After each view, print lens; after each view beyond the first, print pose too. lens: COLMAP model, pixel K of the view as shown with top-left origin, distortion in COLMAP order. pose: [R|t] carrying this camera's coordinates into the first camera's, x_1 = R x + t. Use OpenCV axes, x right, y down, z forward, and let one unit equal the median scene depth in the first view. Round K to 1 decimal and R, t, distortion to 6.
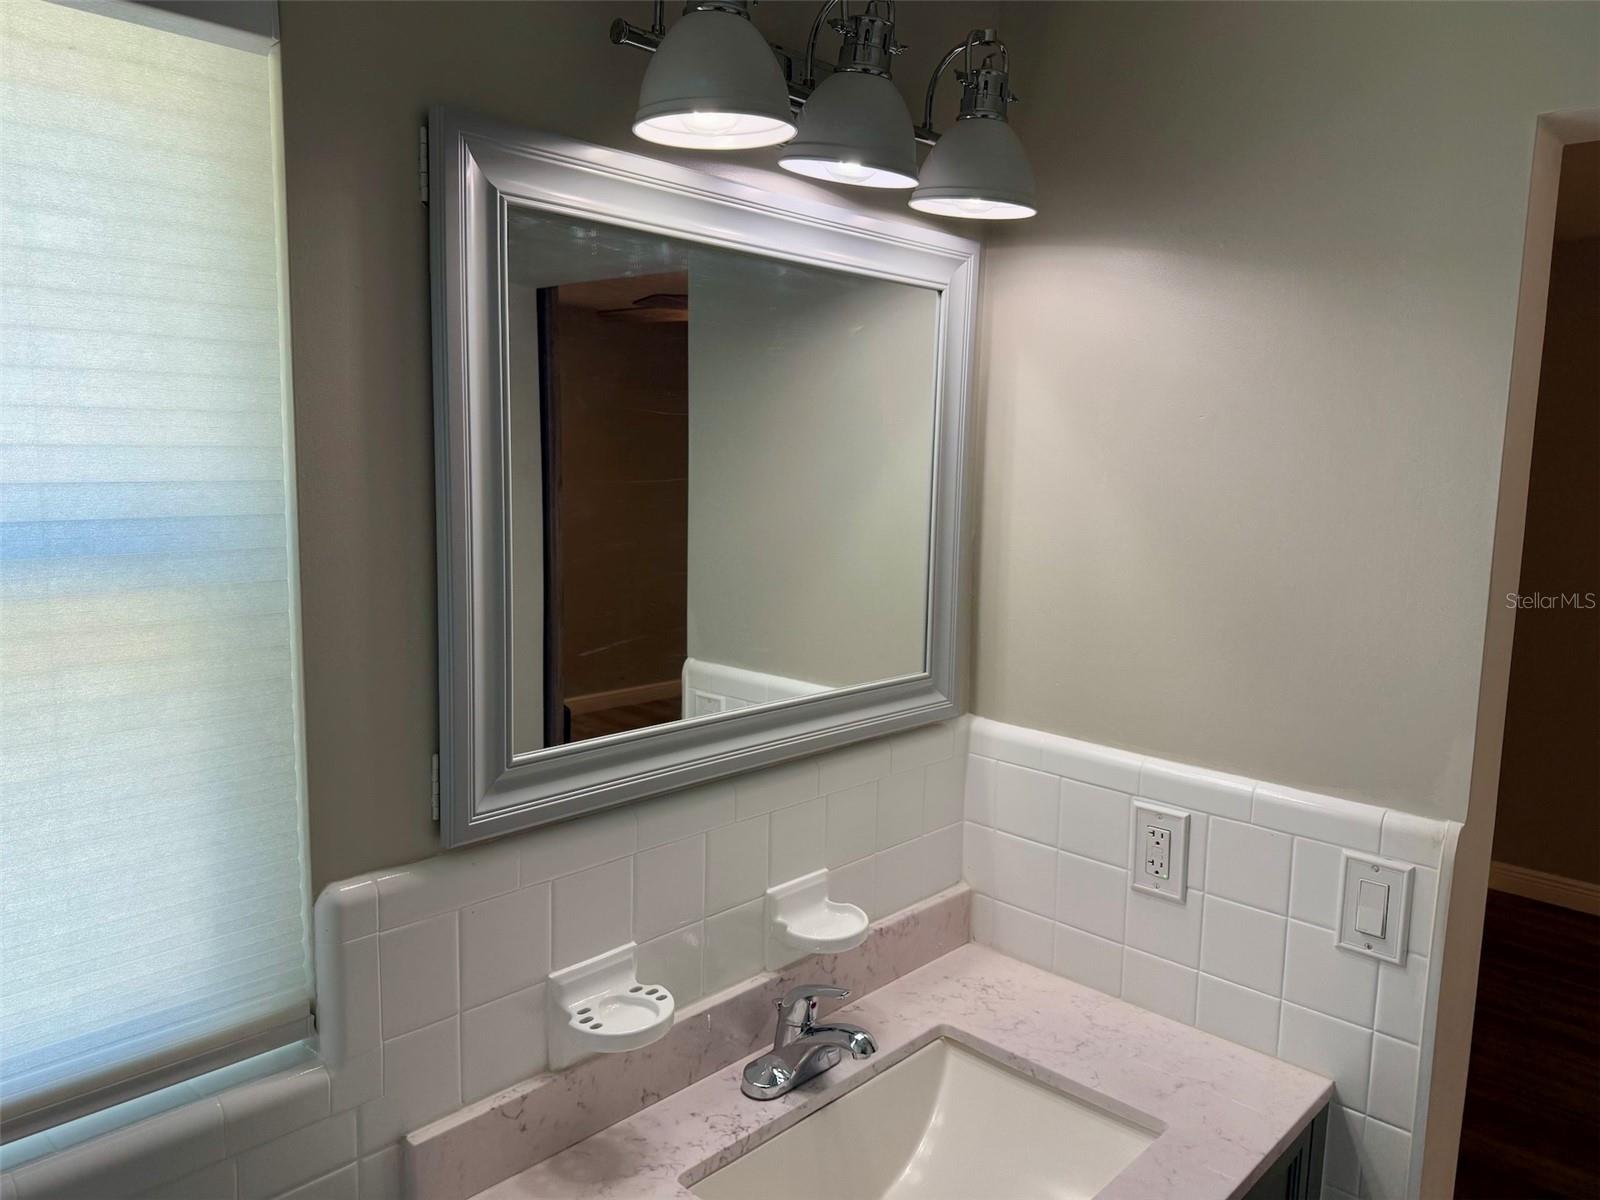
lens RADIAL K [[1136.4, 0, 800.0], [0, 1136.4, 600.0], [0, 0, 1]] dist [0.059238, -0.109068]
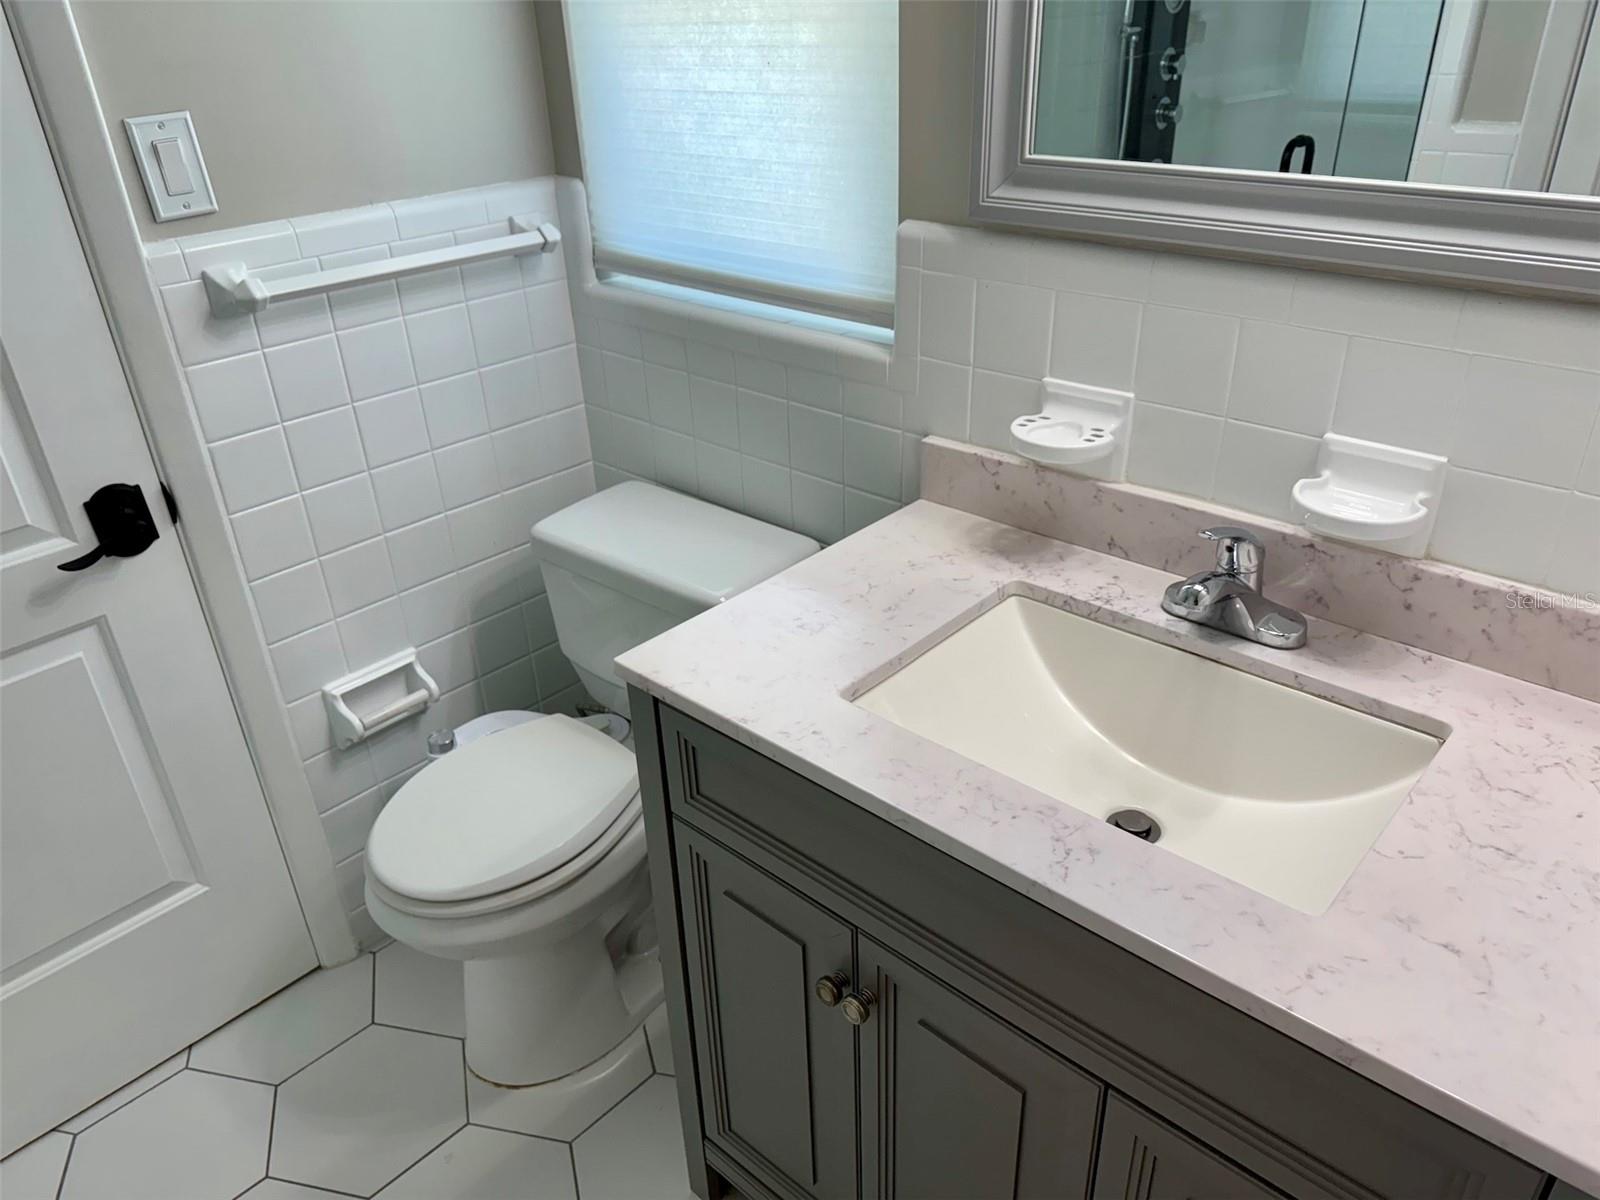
lens RADIAL K [[1136.4, 0, 800.0], [0, 1136.4, 600.0], [0, 0, 1]] dist [0.059238, -0.109068]
pose [[0.033099, 0.456527, -0.889094, 0.861472], [-0.104911, 0.886254, 0.451163, 0.040521], [0.993931, 0.078342, 0.077229, 0.683922]]
